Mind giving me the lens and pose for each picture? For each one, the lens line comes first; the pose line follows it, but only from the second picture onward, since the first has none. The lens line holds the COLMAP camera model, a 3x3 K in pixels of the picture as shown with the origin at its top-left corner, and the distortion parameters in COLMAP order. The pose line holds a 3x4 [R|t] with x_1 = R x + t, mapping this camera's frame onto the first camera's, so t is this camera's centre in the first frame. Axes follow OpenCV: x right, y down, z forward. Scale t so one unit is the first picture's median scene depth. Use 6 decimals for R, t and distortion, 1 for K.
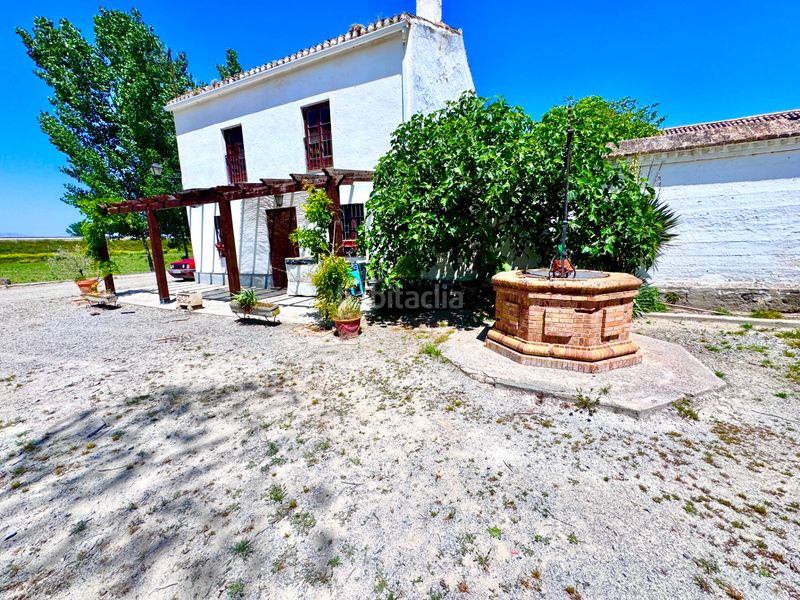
lens RADIAL K [[318.0, 0, 399.2], [0, 318.0, 301.0], [0, 0, 1]] dist [-0.002986, 0.000423]
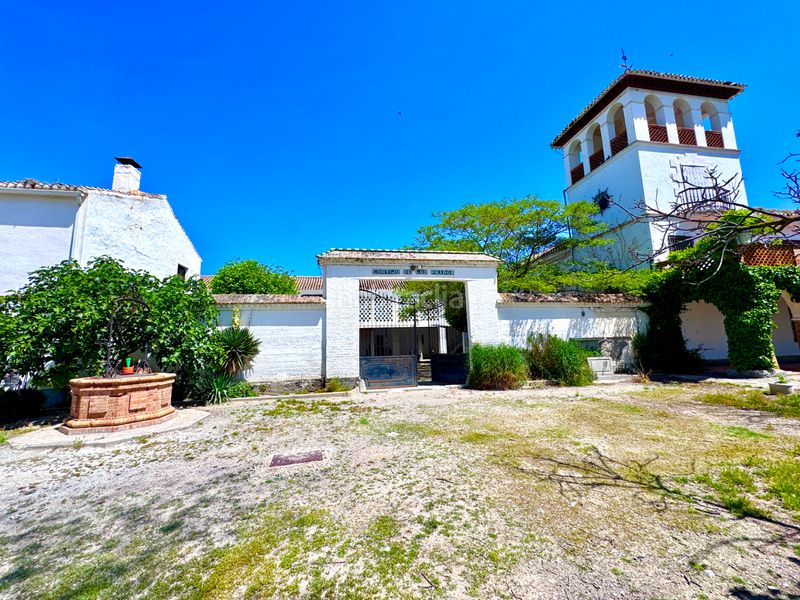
lens RADIAL K [[319.4, 0, 400.0], [0, 319.4, 300.0], [0, 0, 1]] dist [-0.003739, 0.000585]
pose [[0.805158, 0.088050, 0.586488, 0.698326], [0.112866, 0.948094, -0.297286, 0.209969], [-0.582222, 0.305557, 0.753427, -1.302244]]
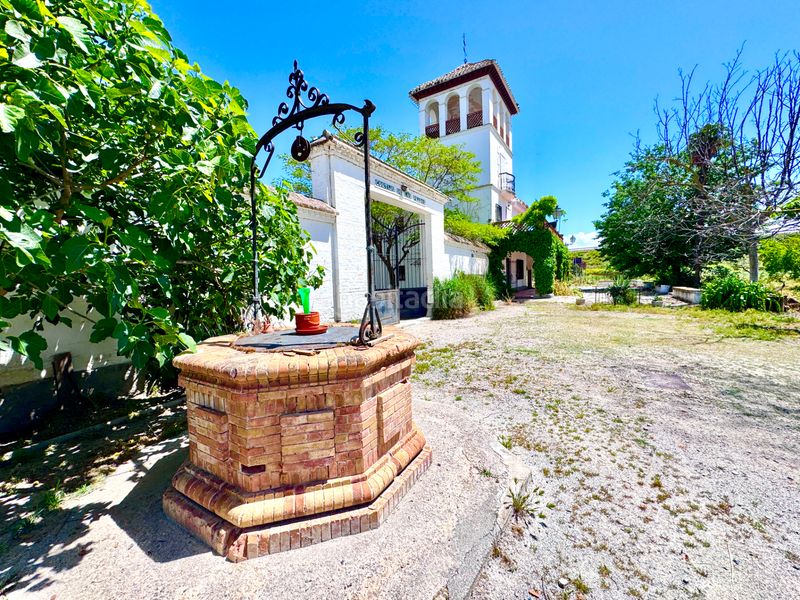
lens RADIAL K [[319.4, 0, 400.0], [0, 319.4, 300.0], [0, 0, 1]] dist [-0.003739, 0.000585]
pose [[0.088194, -0.037294, 0.995405, -0.081513], [0.211499, 0.977215, 0.017873, -0.136299], [-0.973391, 0.208951, 0.094072, 0.820923]]
